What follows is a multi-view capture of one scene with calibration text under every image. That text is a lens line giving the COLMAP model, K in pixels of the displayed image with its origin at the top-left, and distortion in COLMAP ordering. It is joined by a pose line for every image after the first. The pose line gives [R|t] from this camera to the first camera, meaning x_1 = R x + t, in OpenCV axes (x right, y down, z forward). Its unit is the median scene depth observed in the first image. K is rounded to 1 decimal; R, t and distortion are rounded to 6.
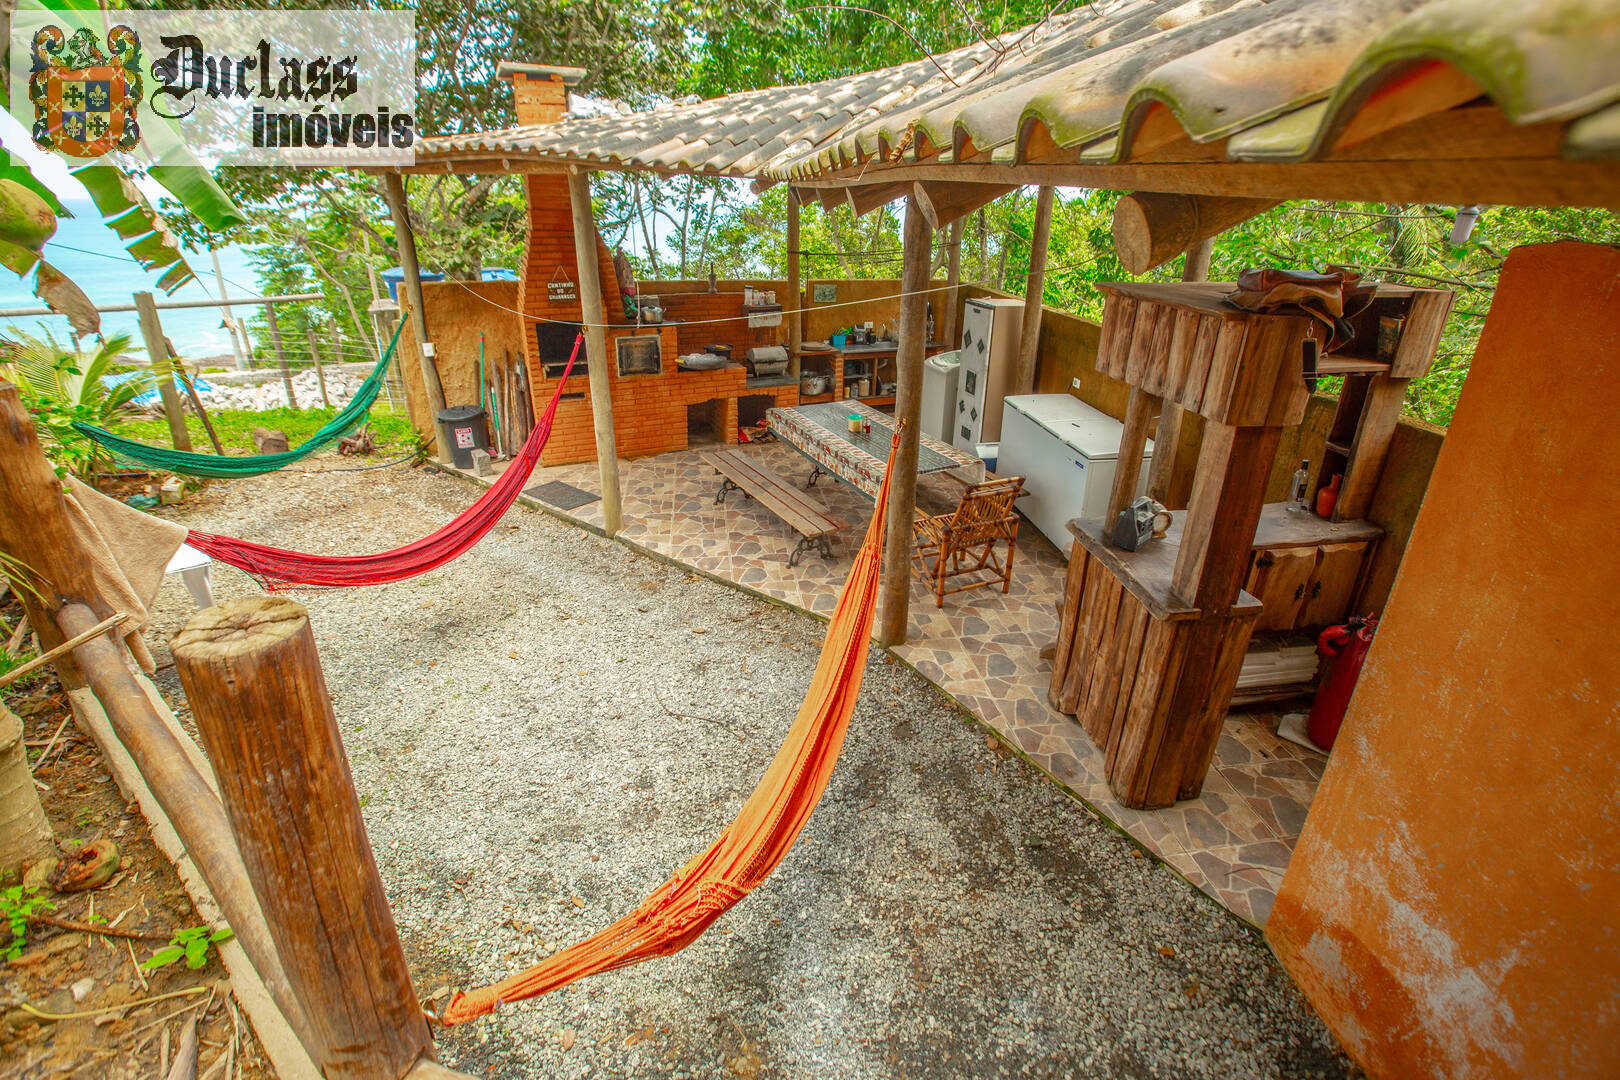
lens RADIAL K [[753.0, 0, 803.0], [0, 753.0, 528.9], [0, 0, 1]] dist [-0.057317, 0.021811]
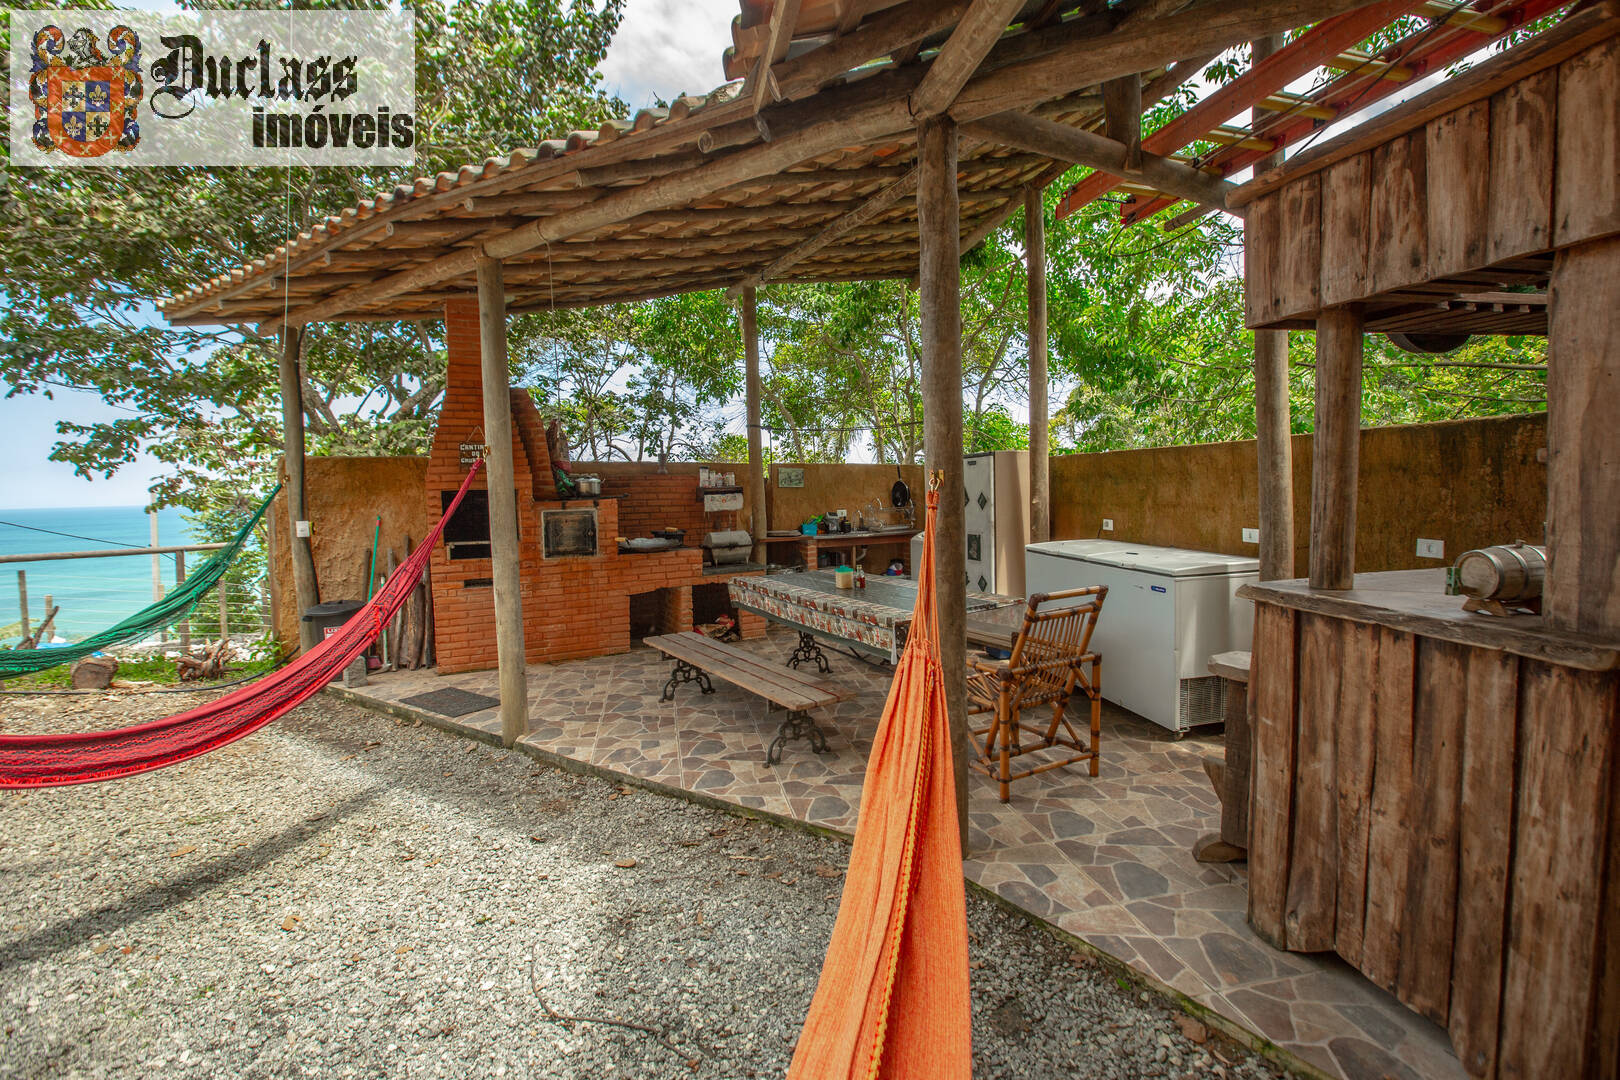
lens RADIAL K [[753.0, 0, 811.1], [0, 753.0, 528.9], [0, 0, 1]] dist [-0.057317, 0.021811]
pose [[0.996870, -0.039060, 0.068737, -0.014933], [0.060544, 0.936276, -0.346007, 0.074209], [-0.050842, 0.349086, 0.935711, 0.255214]]
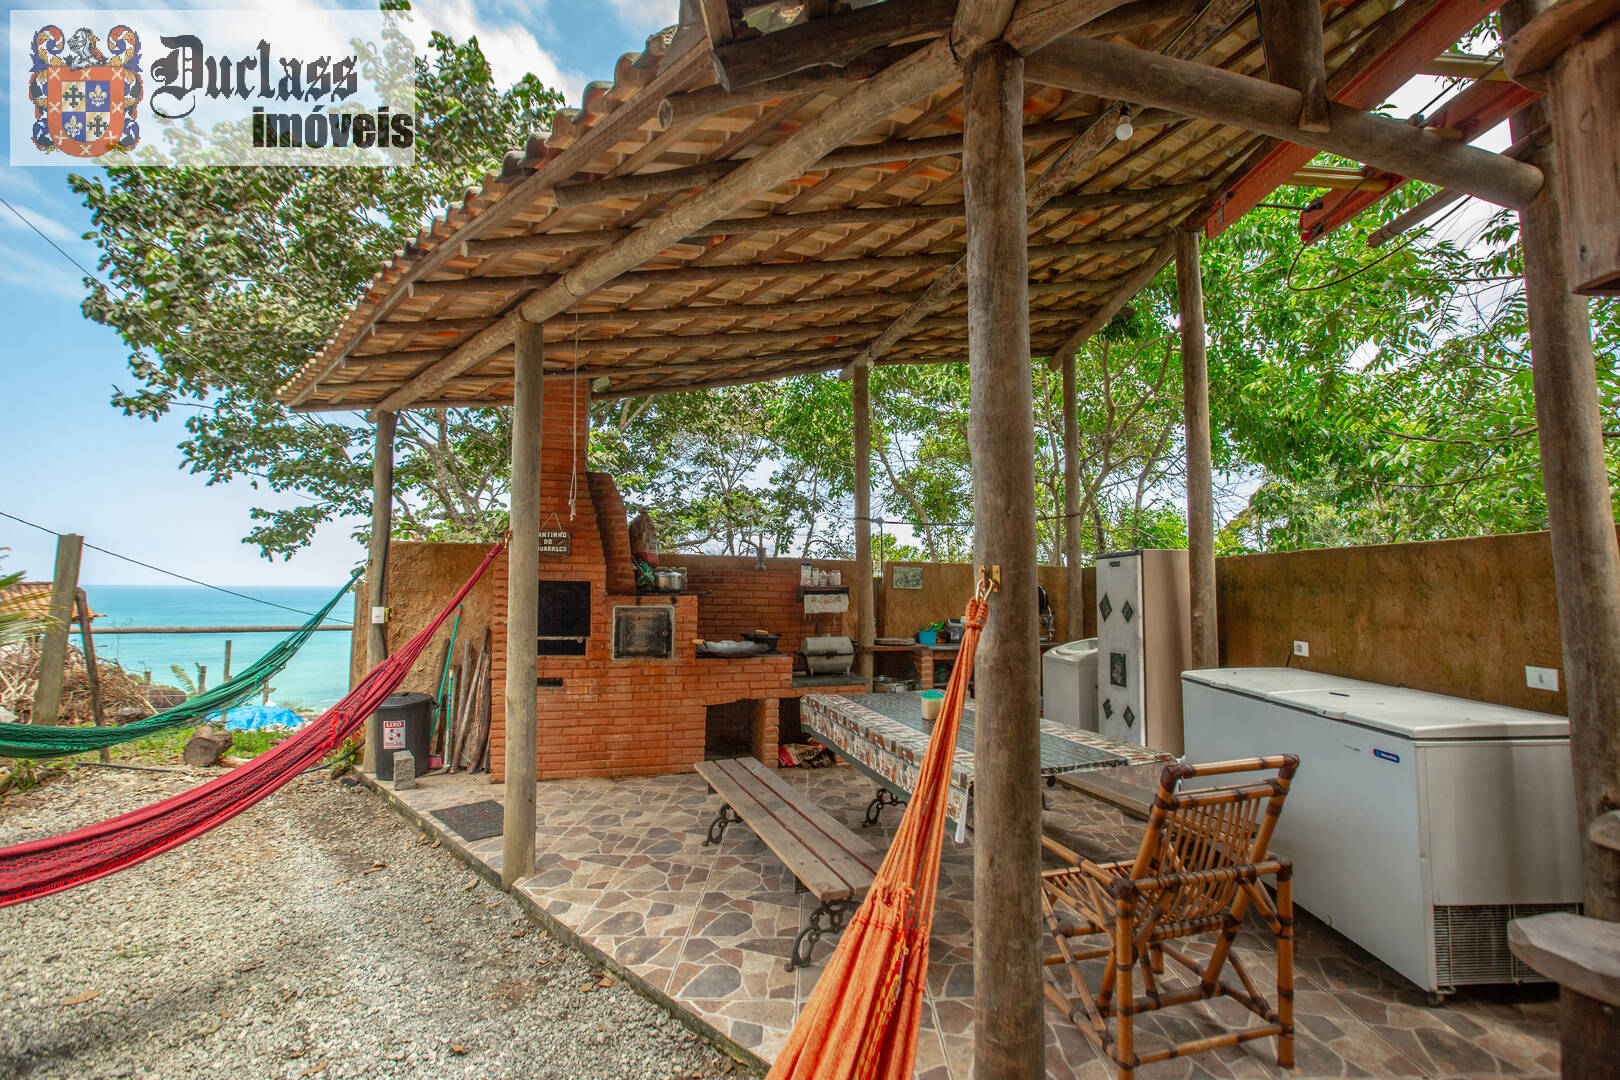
lens RADIAL K [[753.0, 0, 813.3], [0, 753.0, 529.1], [0, 0, 1]] dist [-0.057317, 0.021811]
pose [[0.990282, -0.017880, -0.137922, 0.058164], [-0.049273, 0.882271, -0.468156, 0.019642], [0.130056, 0.470402, 0.872816, 0.384570]]
